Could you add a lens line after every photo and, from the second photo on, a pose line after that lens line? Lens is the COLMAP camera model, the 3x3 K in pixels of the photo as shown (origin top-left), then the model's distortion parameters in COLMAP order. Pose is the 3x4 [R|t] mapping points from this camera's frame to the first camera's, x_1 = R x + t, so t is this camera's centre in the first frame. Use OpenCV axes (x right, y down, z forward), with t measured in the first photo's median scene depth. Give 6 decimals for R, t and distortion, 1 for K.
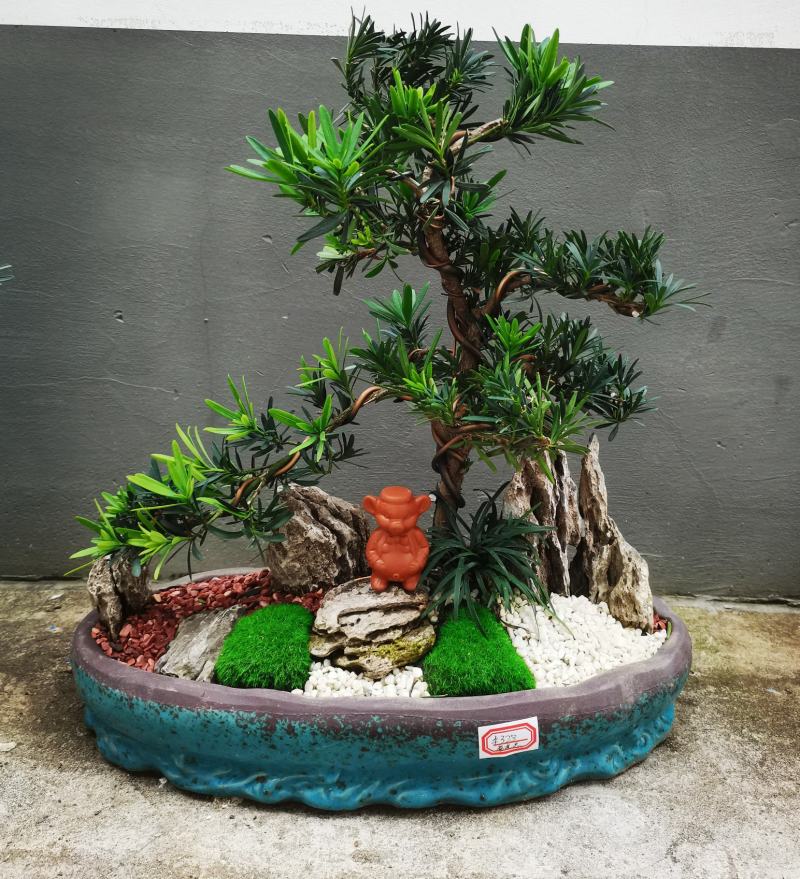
lens RADIAL K [[950.0, 0, 415.1], [0, 950.0, 389.7], [0, 0, 1]] dist [-0.003032, 0.001147]
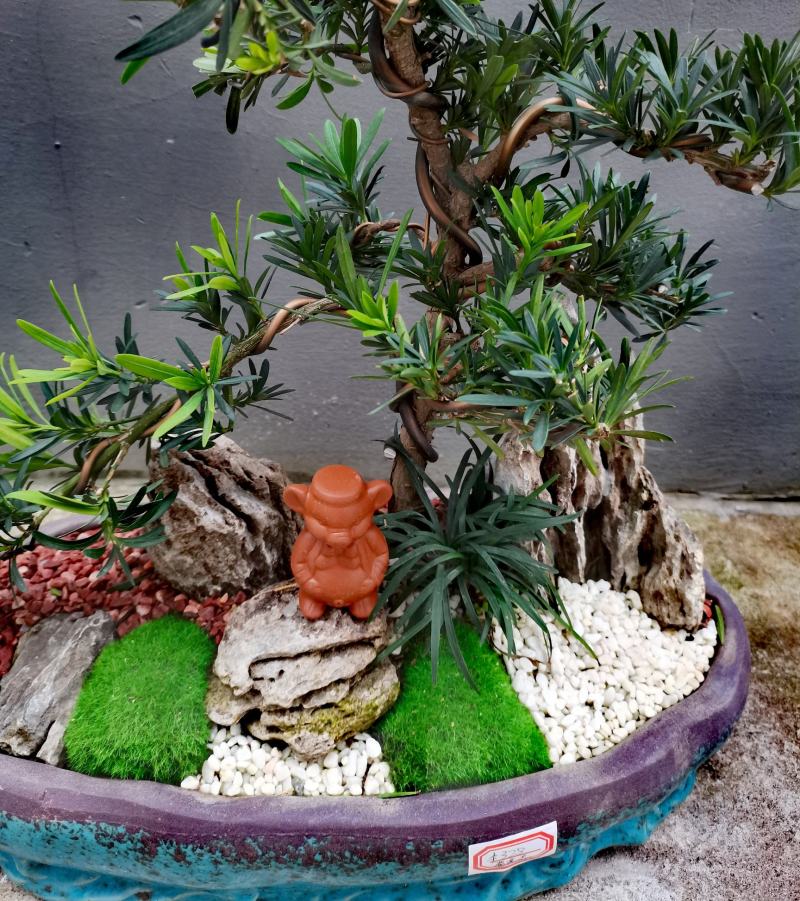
lens RADIAL K [[1003.3, 0, 400.0], [0, 1003.3, 450.5], [0, 0, 1]] dist [0.010111, -0.029889]
pose [[0.998691, -0.011922, 0.049747, -0.010204], [-0.001158, 0.966944, 0.254986, -0.070930], [-0.051143, -0.254710, 0.965664, 0.341323]]
